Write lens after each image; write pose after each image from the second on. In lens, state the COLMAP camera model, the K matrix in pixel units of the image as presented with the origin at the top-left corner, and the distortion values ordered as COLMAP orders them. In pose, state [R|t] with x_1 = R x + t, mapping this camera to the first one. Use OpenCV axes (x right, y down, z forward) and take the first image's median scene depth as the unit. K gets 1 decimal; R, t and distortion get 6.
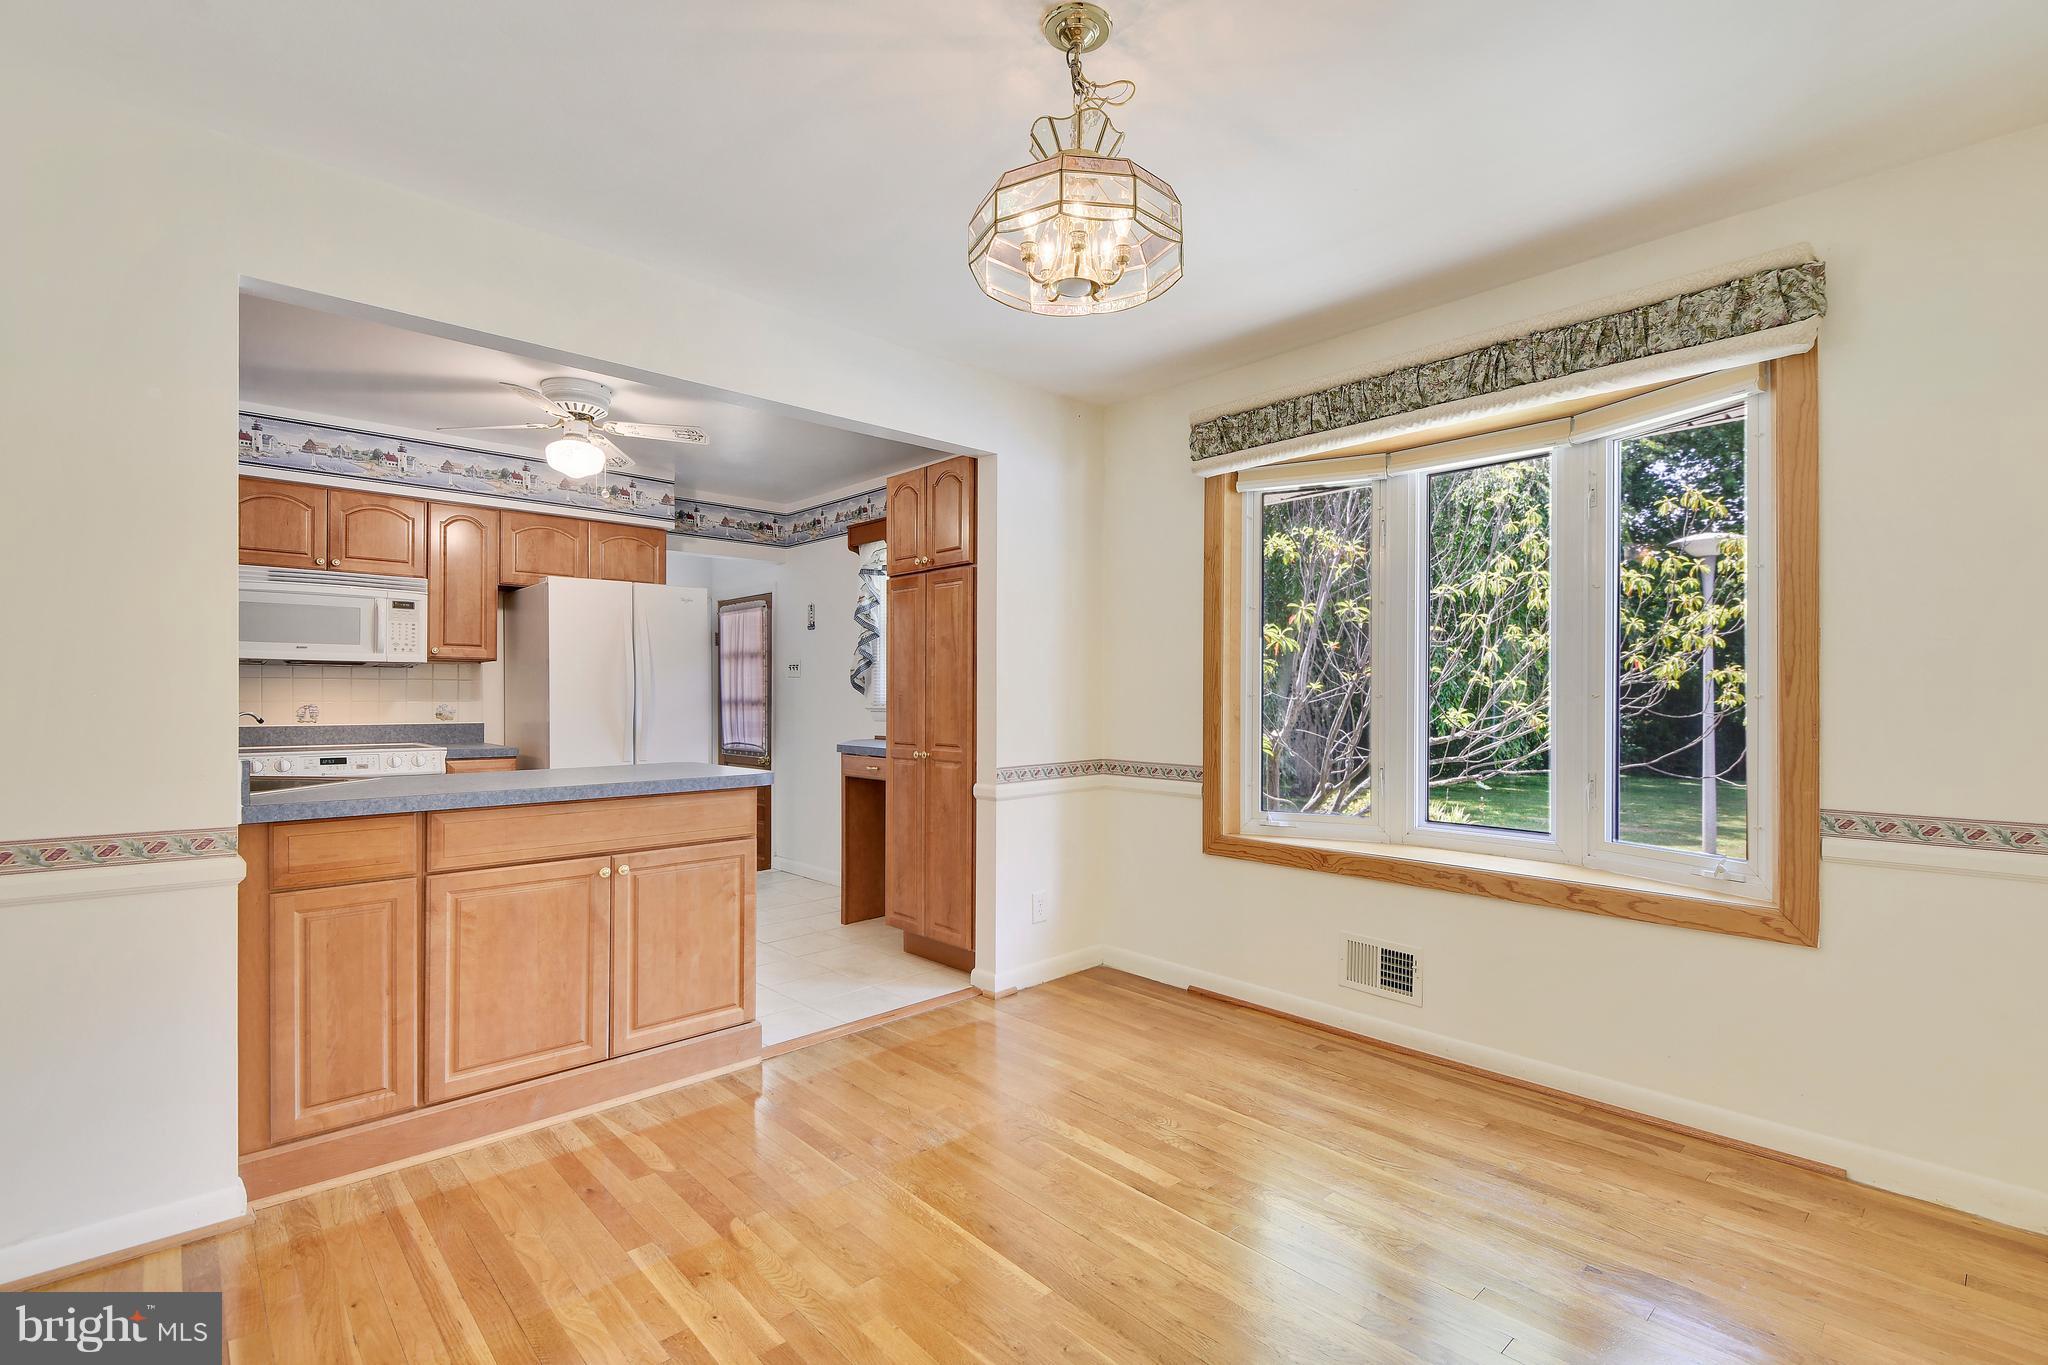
lens RADIAL K [[929.7, 0, 1020.9], [0, 929.7, 692.4], [0, 0, 1]] dist [0.010972, -0.007111]
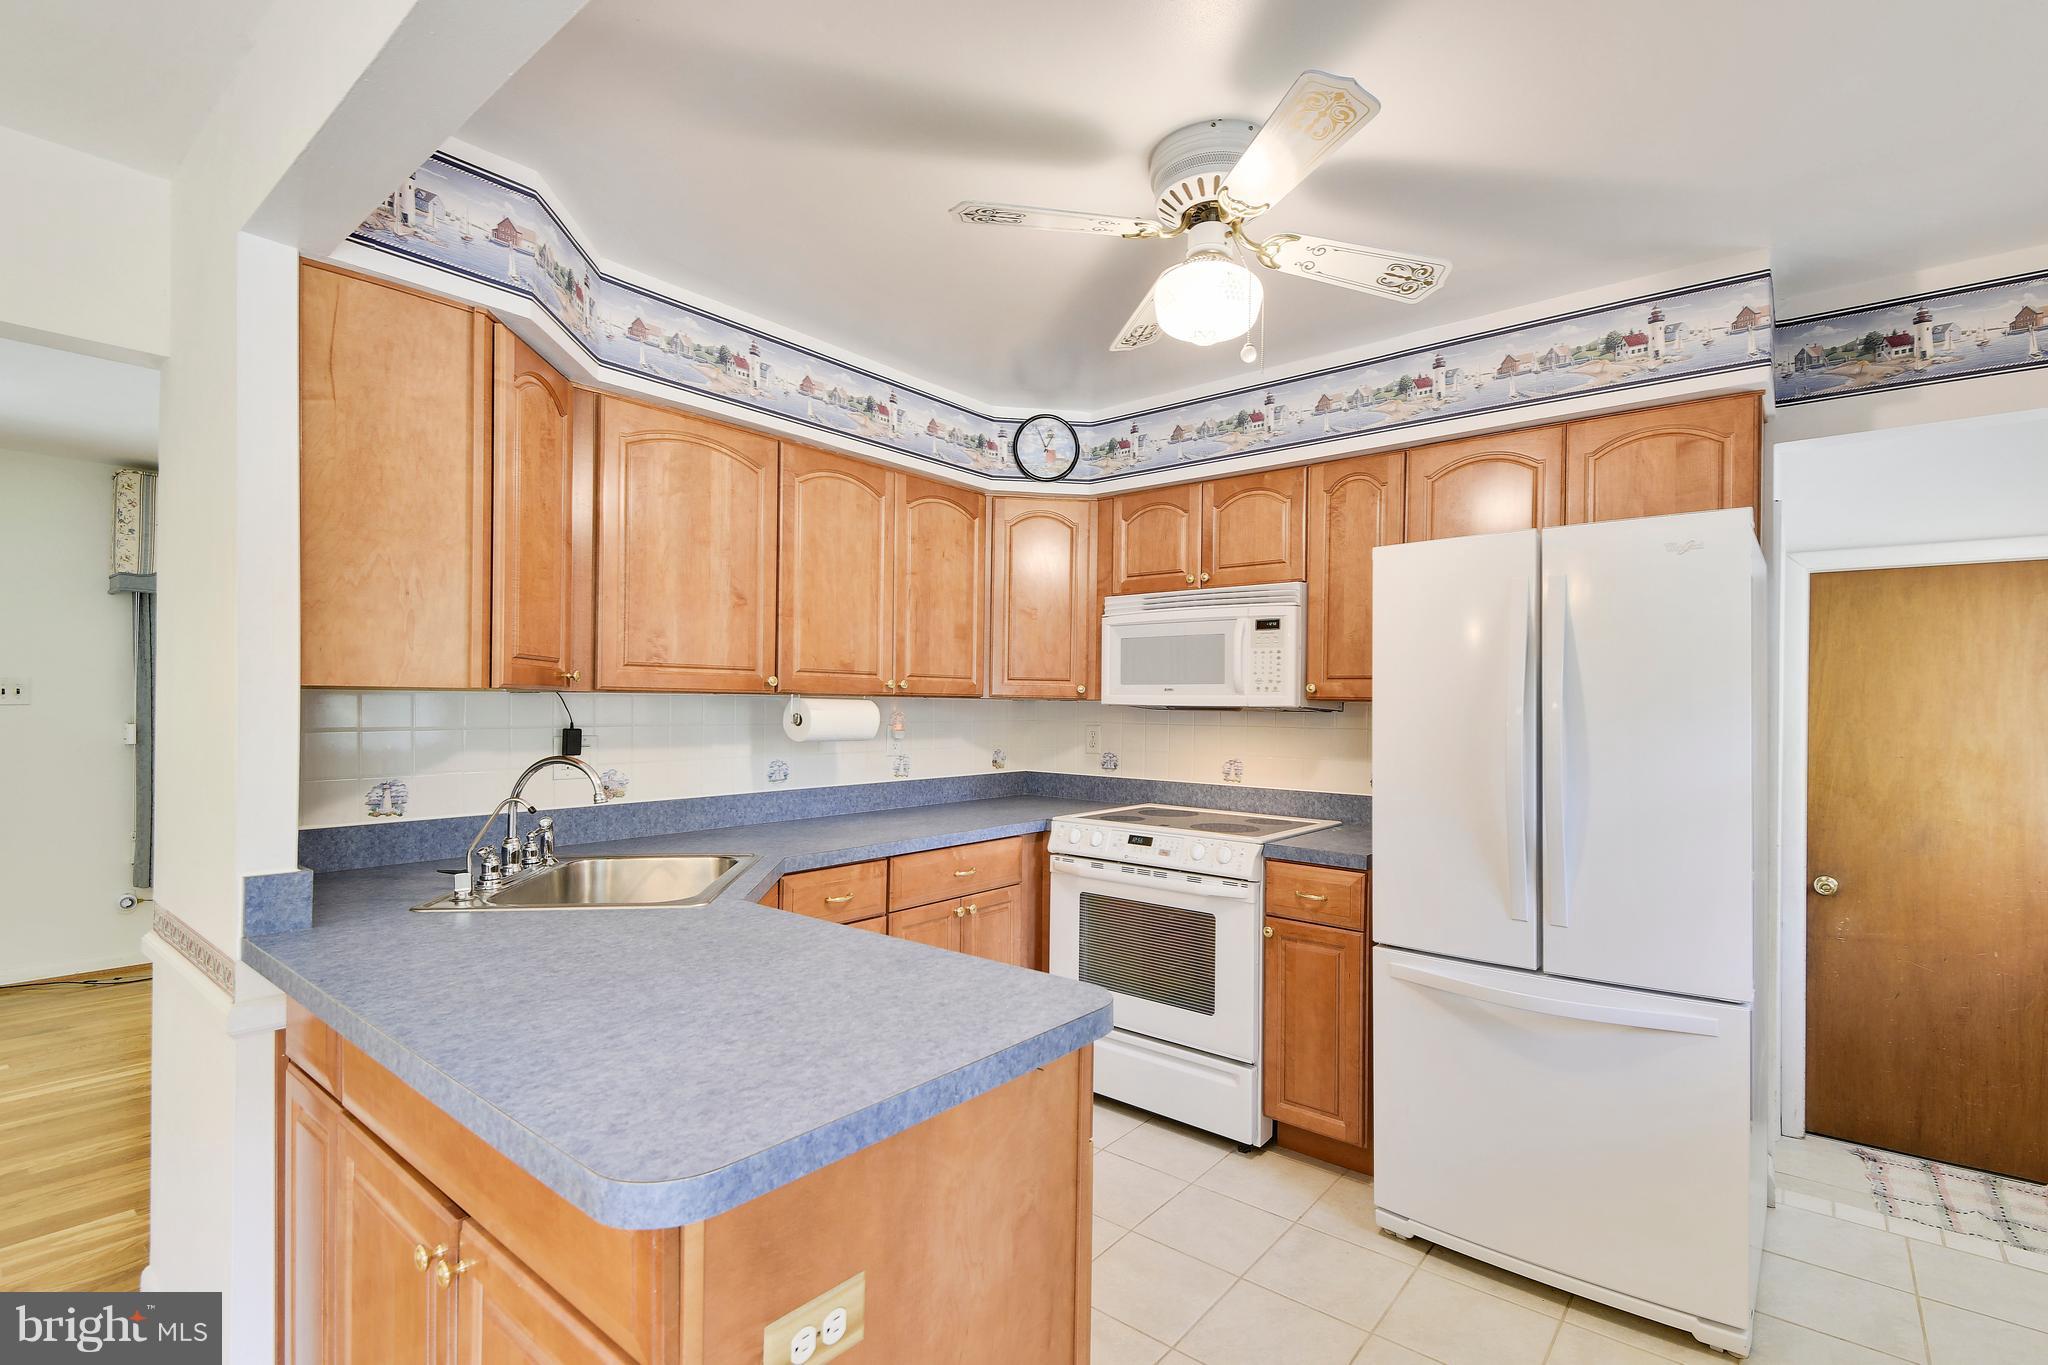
lens RADIAL K [[929.7, 0, 1035.3], [0, 929.7, 709.3], [0, 0, 1]] dist [0.010972, -0.007111]
pose [[0.137902, 0.006684, -0.990423, -0.002147], [-0.010363, 0.999932, 0.005305, -0.051051], [0.990392, 0.009533, 0.137961, 1.149244]]
